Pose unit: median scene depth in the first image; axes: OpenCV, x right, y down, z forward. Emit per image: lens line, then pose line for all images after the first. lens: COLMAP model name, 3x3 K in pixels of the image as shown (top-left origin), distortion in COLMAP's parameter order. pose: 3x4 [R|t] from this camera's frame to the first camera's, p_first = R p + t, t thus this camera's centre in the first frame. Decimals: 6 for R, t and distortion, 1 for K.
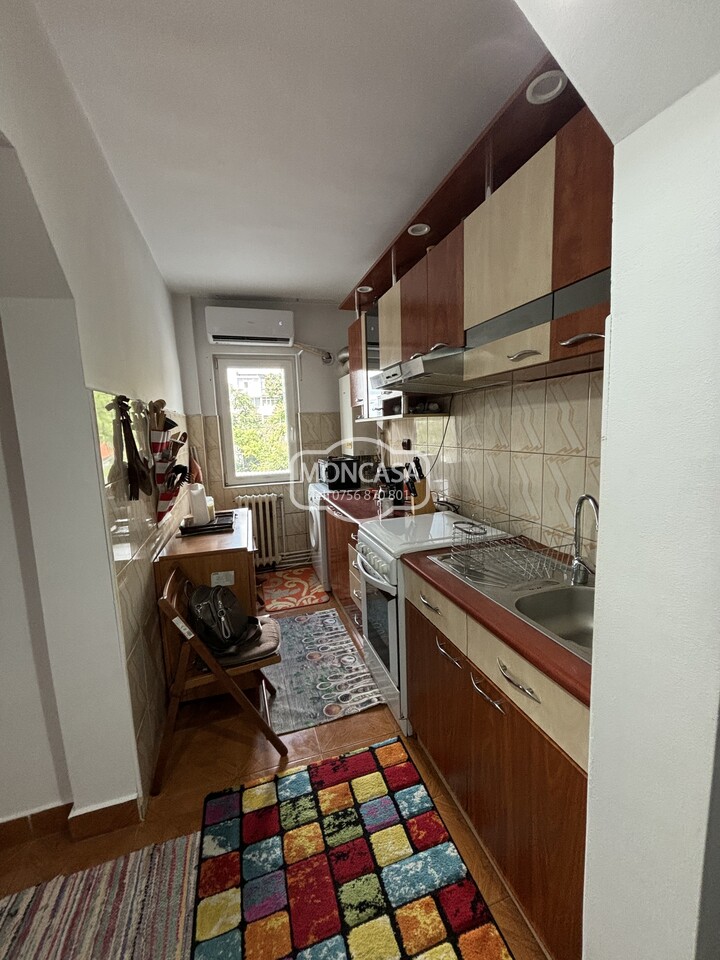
lens RADIAL K [[385.1, 0, 359.4], [0, 385.1, 478.9], [0, 0, 1]] dist [-0.010915, 0.001747]
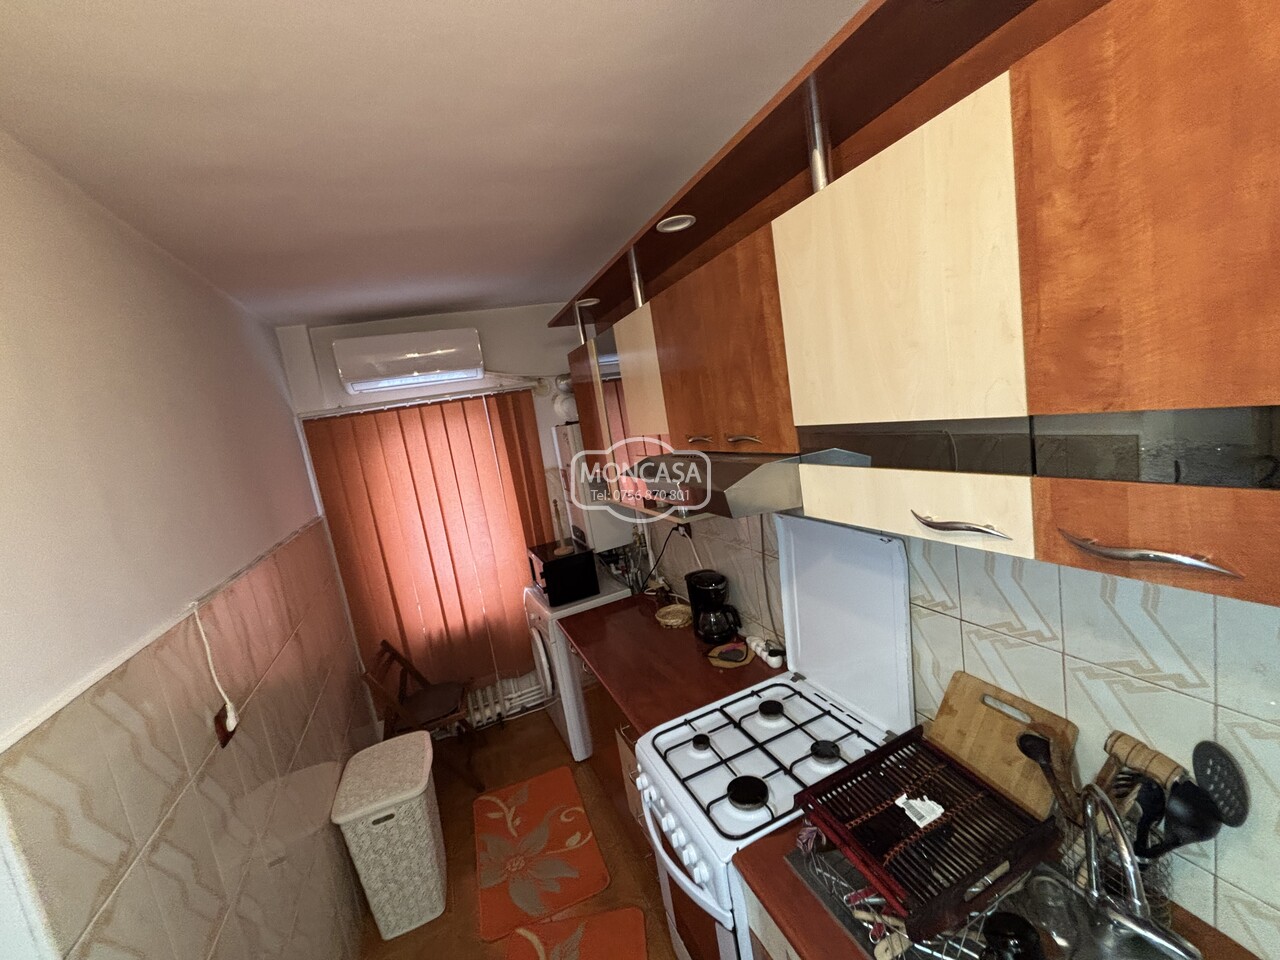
lens RADIAL K [[513.4, 0, 646.4], [0, 513.4, 472.6], [0, 0, 1]] dist [-0.010915, 0.001747]
pose [[0.987811, -0.132986, 0.080897, 0.005491], [0.134430, 0.990842, -0.012642, -0.290511], [-0.078474, 0.023363, 0.996642, 0.272649]]
